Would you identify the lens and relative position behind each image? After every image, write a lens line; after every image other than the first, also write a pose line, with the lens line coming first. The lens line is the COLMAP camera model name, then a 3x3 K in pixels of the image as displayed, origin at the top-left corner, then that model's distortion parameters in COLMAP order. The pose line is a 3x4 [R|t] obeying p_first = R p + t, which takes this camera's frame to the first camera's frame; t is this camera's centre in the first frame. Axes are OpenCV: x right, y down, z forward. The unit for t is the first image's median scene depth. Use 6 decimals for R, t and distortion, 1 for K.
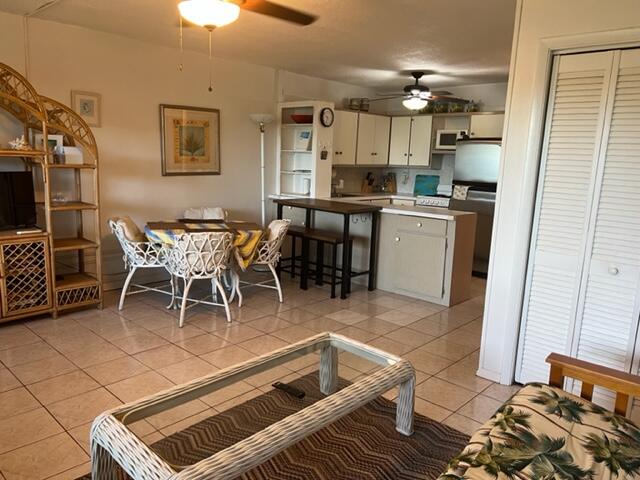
lens RADIAL K [[486.4, 0, 303.8], [0, 486.4, 241.2], [0, 0, 1]] dist [0.045615, -0.000667]
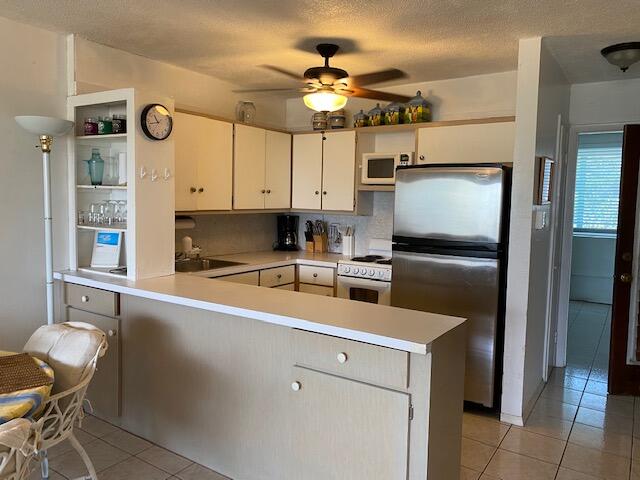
lens RADIAL K [[488.4, 0, 320.0], [0, 488.4, 240.0], [0, 0, 1]] dist [-0.000628, -0.000626]
pose [[0.982179, -0.028536, 0.185767, 0.102335], [0.043352, 0.996151, -0.076185, -0.073946], [-0.182878, 0.082881, 0.979636, 0.420805]]
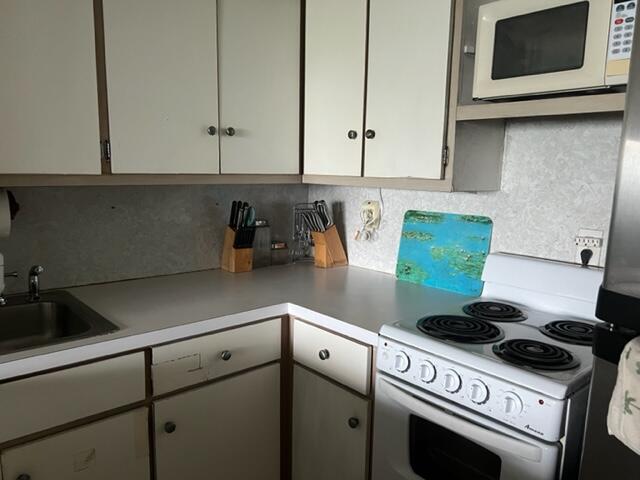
lens RADIAL K [[487.7, 0, 318.4], [0, 487.7, 258.3], [0, 0, 1]] dist [0.158194, -0.000348]
pose [[0.997334, -0.000994, -0.072968, 0.227633], [0.002056, 0.999893, 0.014482, -0.127206], [0.072946, -0.014593, 0.997229, 0.809483]]
